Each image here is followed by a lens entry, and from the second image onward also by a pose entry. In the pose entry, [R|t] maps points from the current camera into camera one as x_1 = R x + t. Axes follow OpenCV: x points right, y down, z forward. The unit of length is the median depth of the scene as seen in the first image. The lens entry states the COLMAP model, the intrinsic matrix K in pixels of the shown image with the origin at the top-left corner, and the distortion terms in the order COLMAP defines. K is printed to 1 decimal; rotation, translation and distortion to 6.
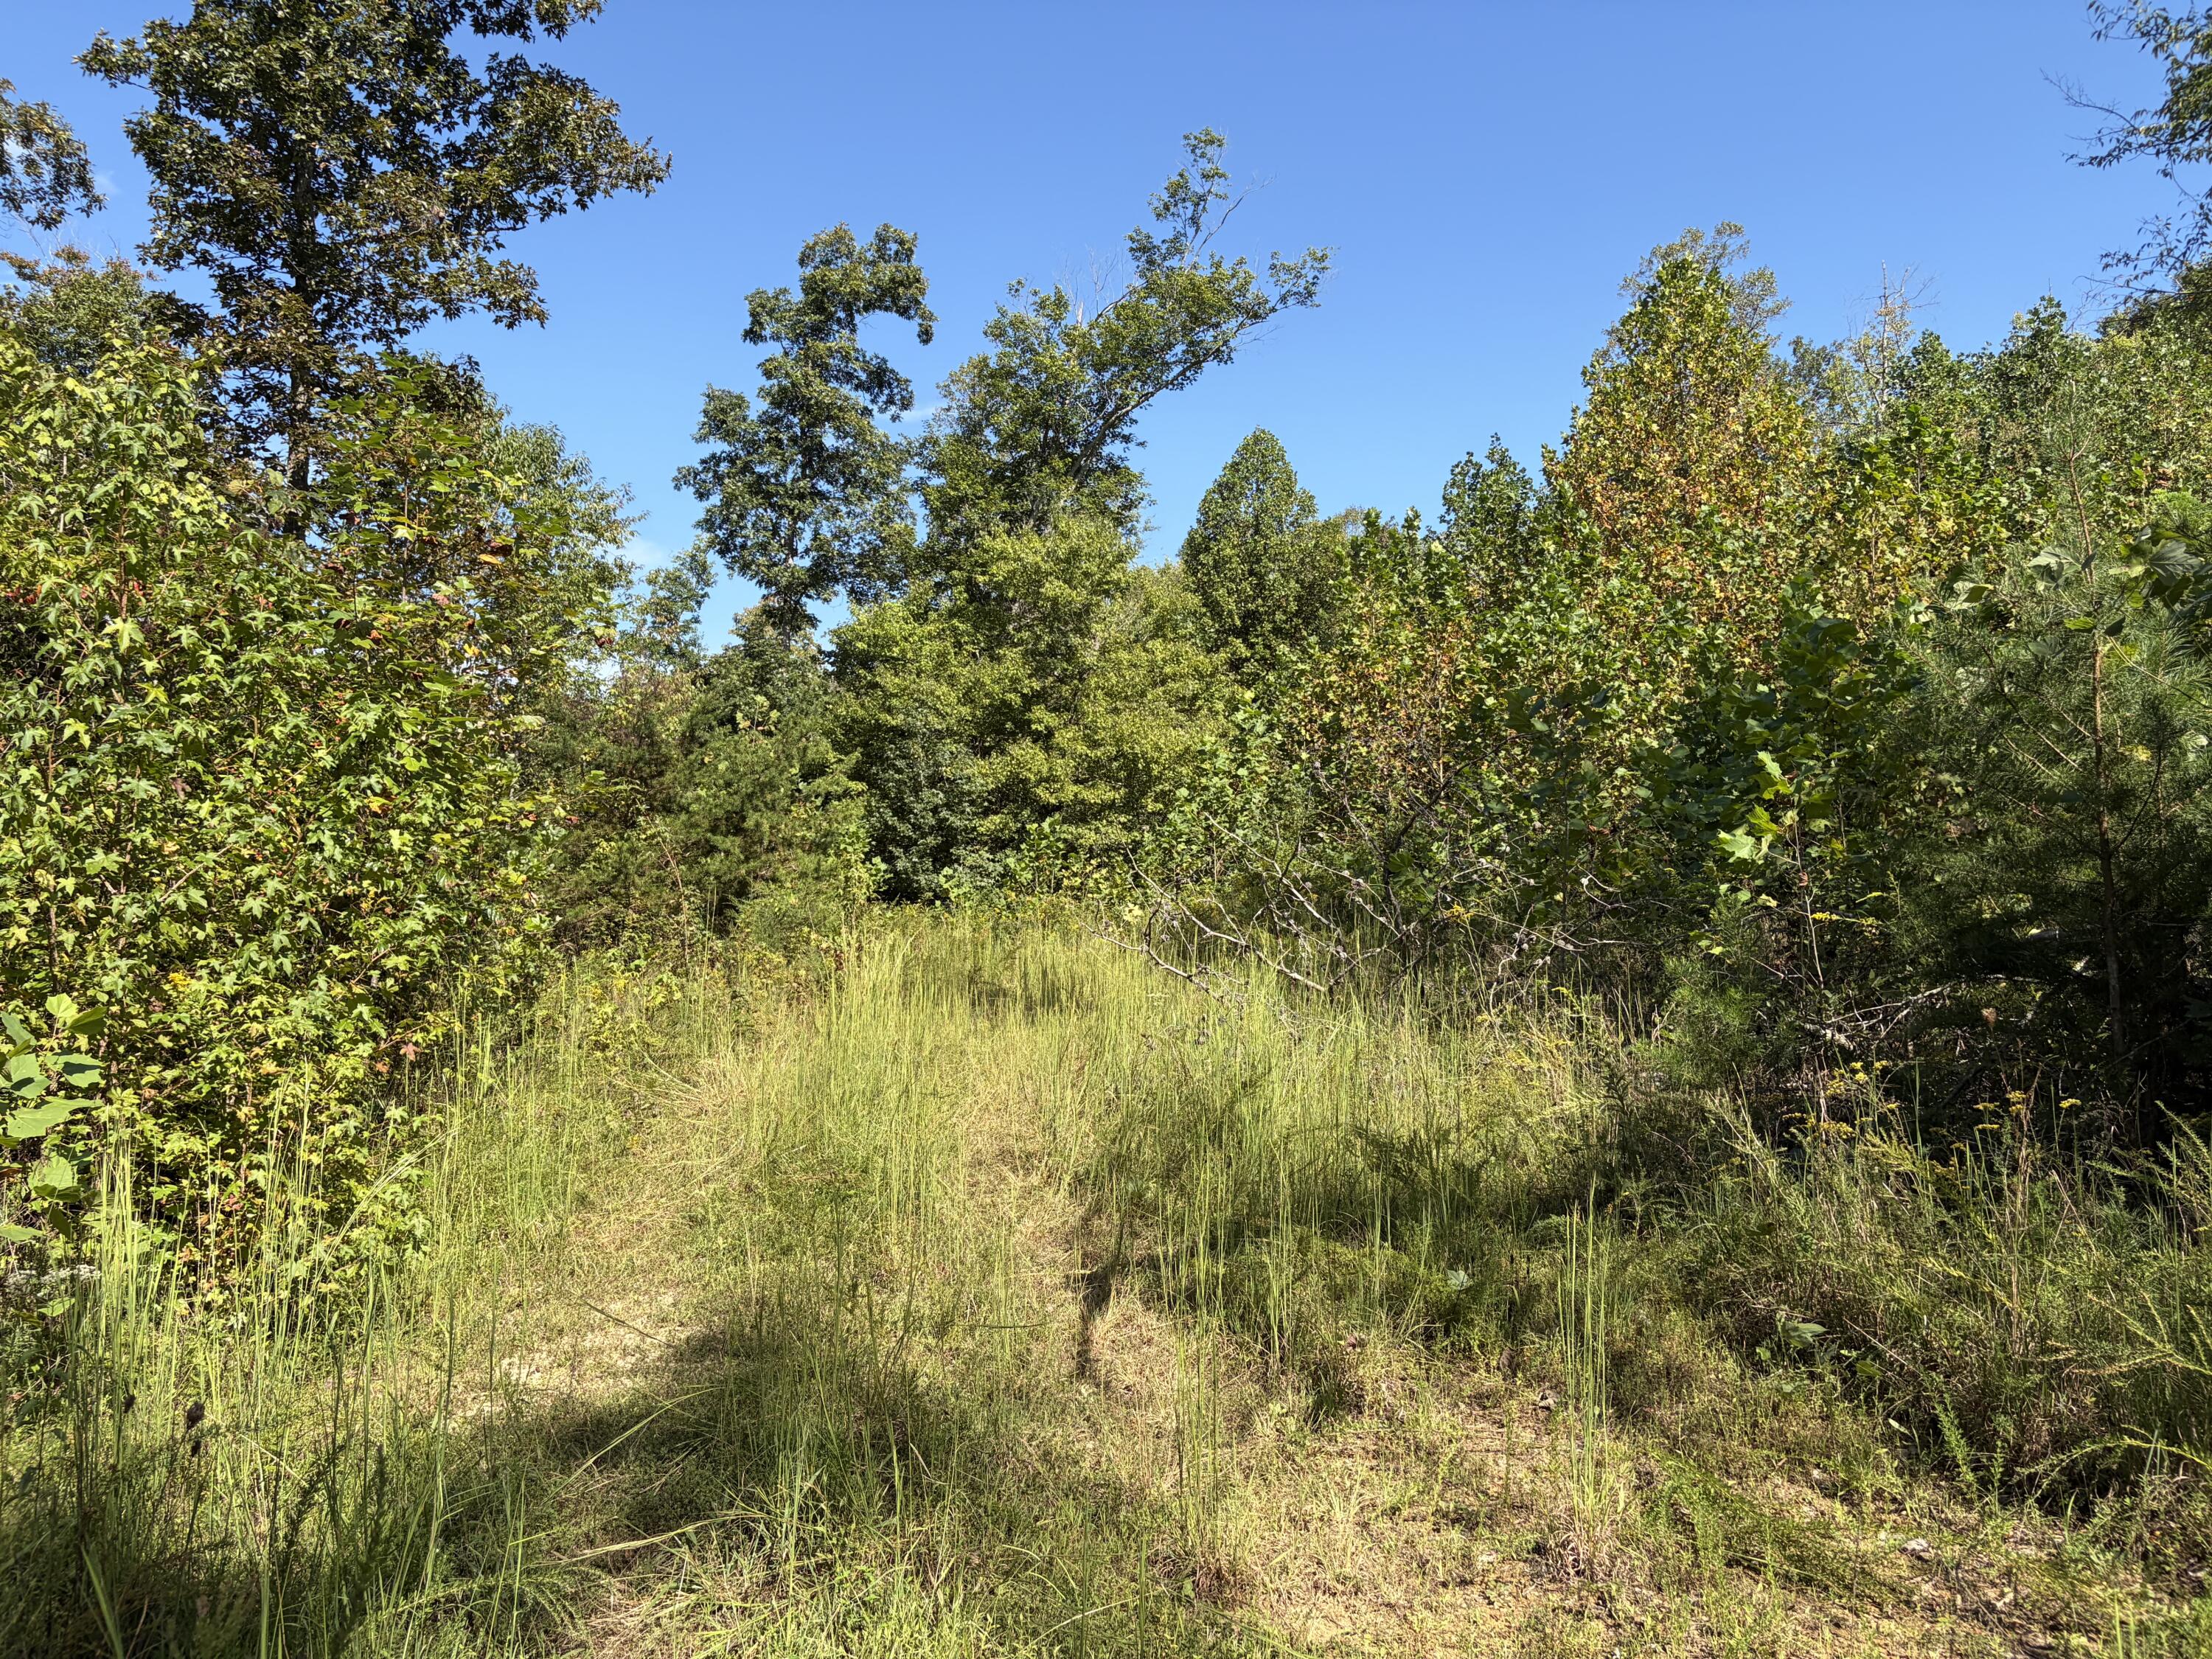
lens RADIAL K [[1669.0, 0, 1104.4], [0, 1669.0, 831.7], [0, 0, 1]] dist [0.042345, -0.049985]
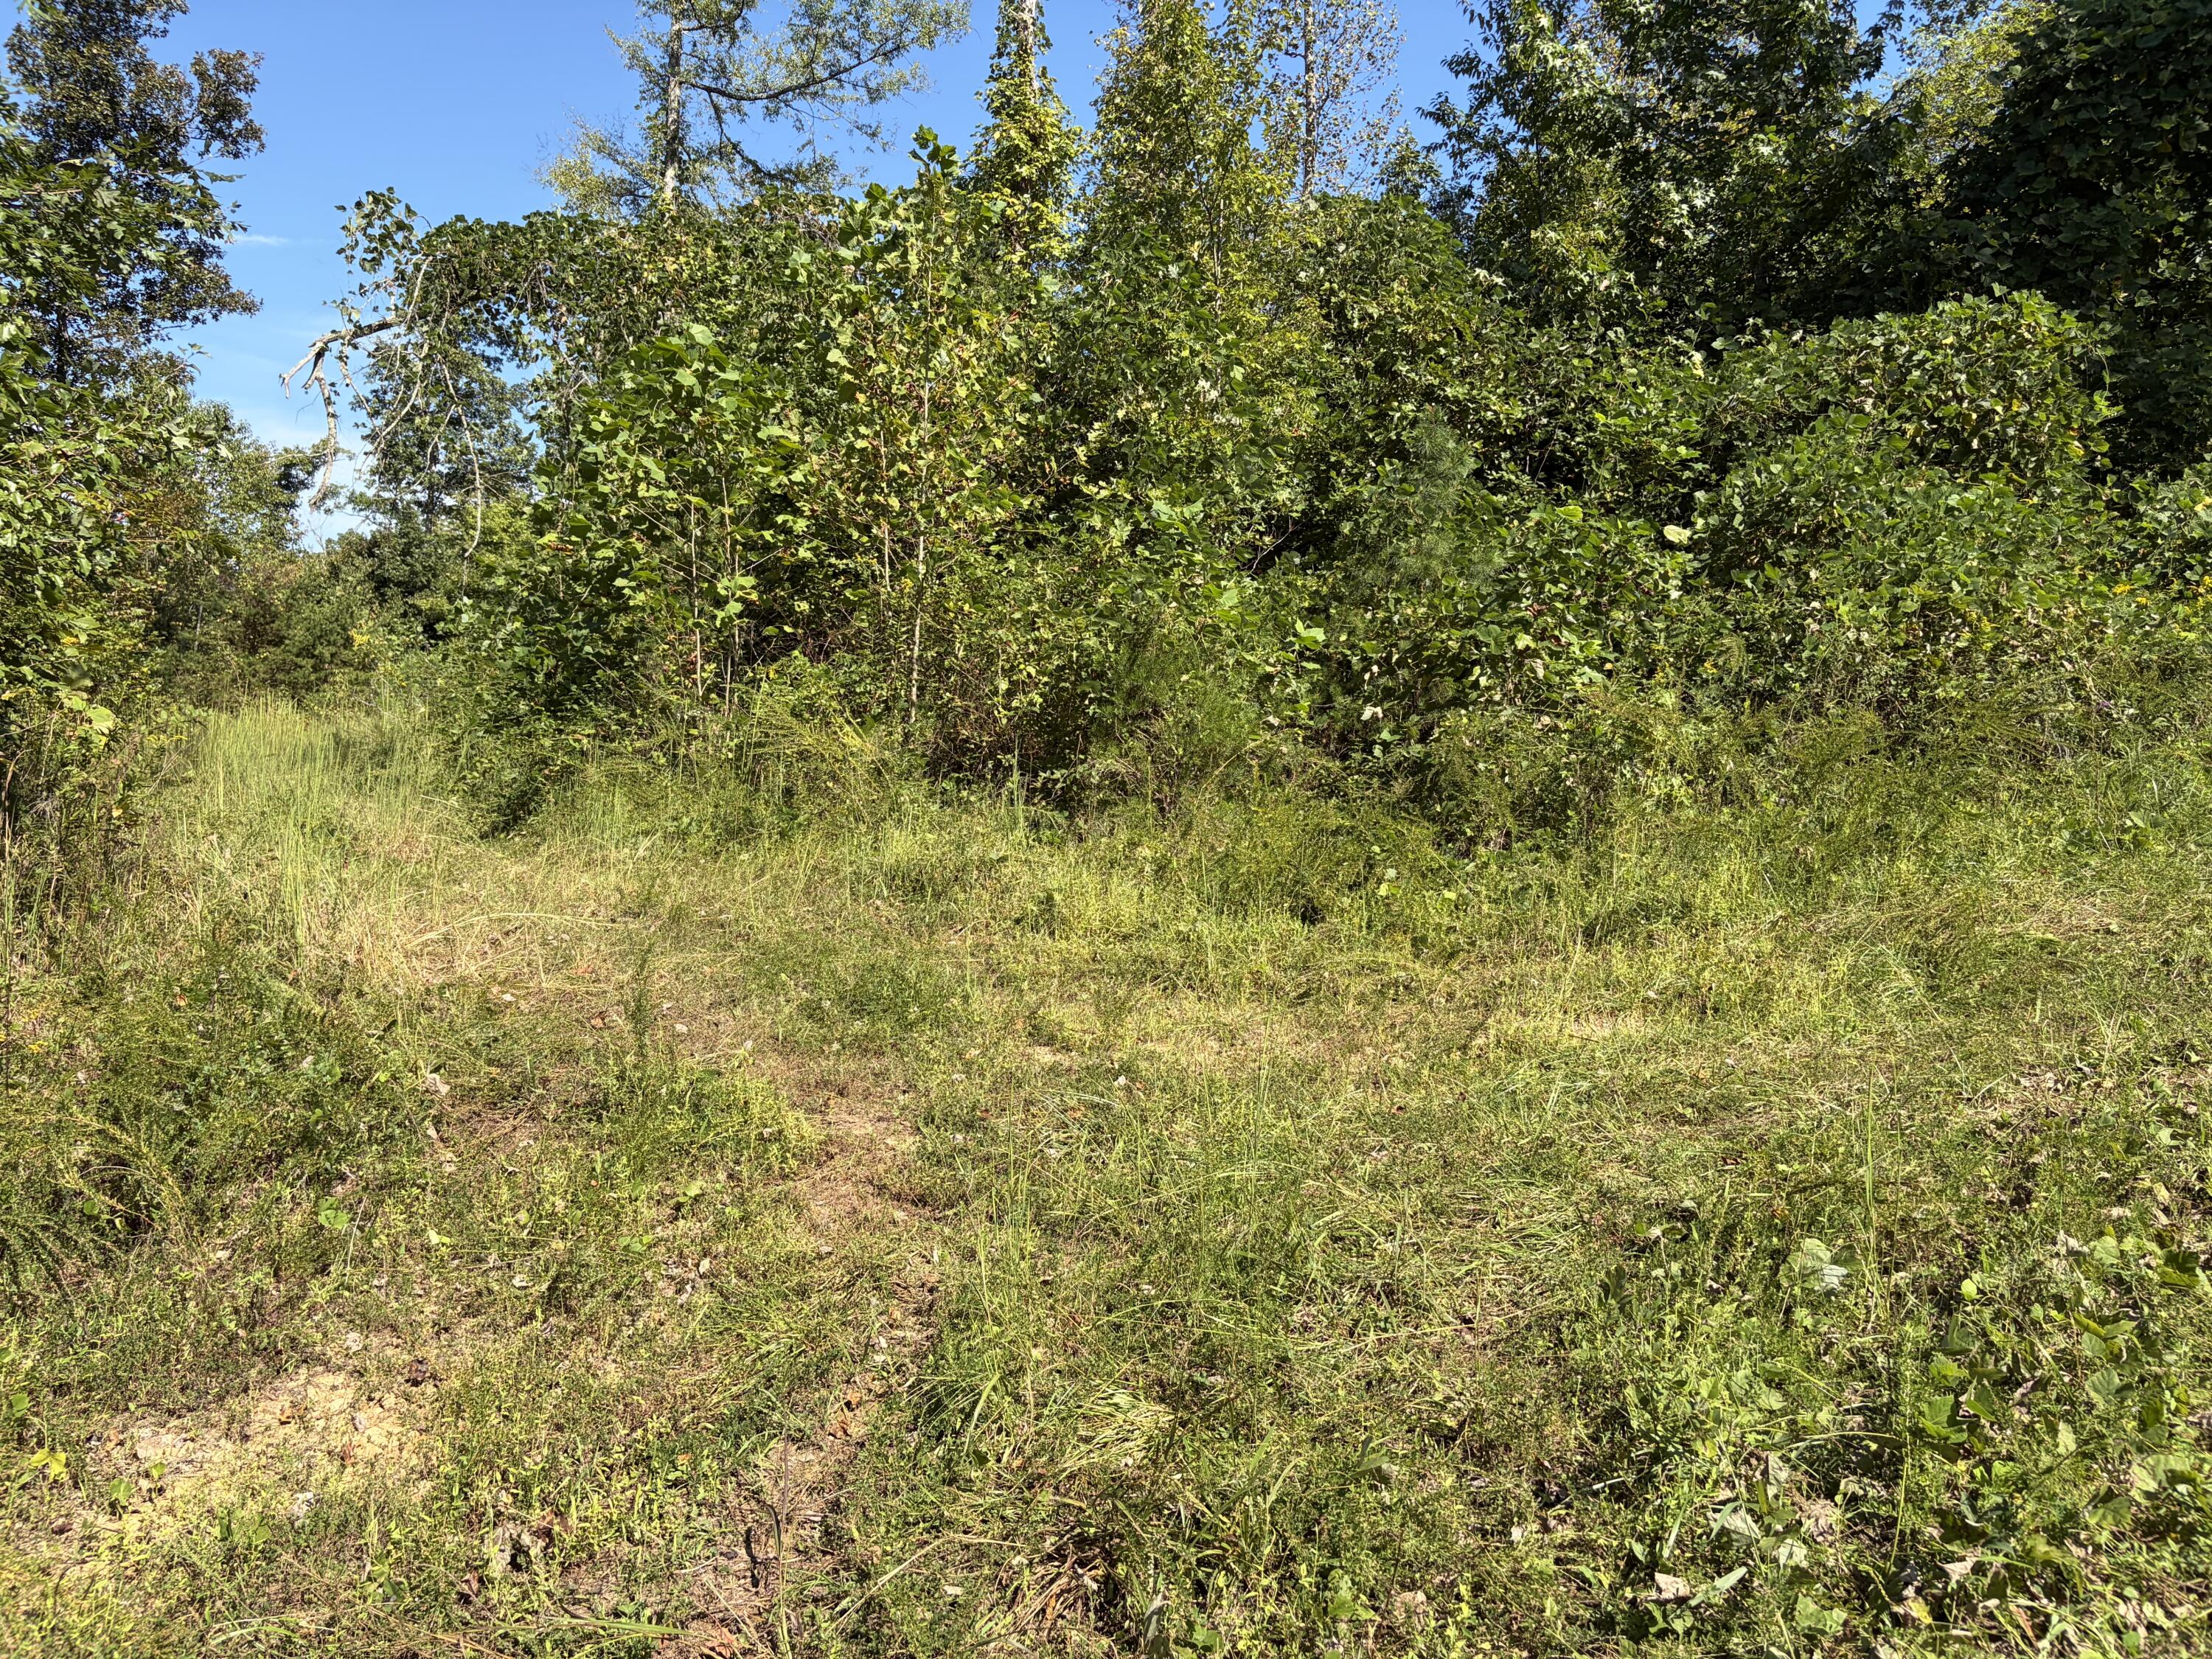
lens RADIAL K [[1669.0, 0, 1106.9], [0, 1669.0, 827.7], [0, 0, 1]] dist [0.042345, -0.049985]
pose [[0.994617, 0.040606, 0.095331, 0.253225], [-0.048674, 0.995285, 0.083894, -0.004965], [-0.091475, -0.088083, 0.991904, -0.488942]]
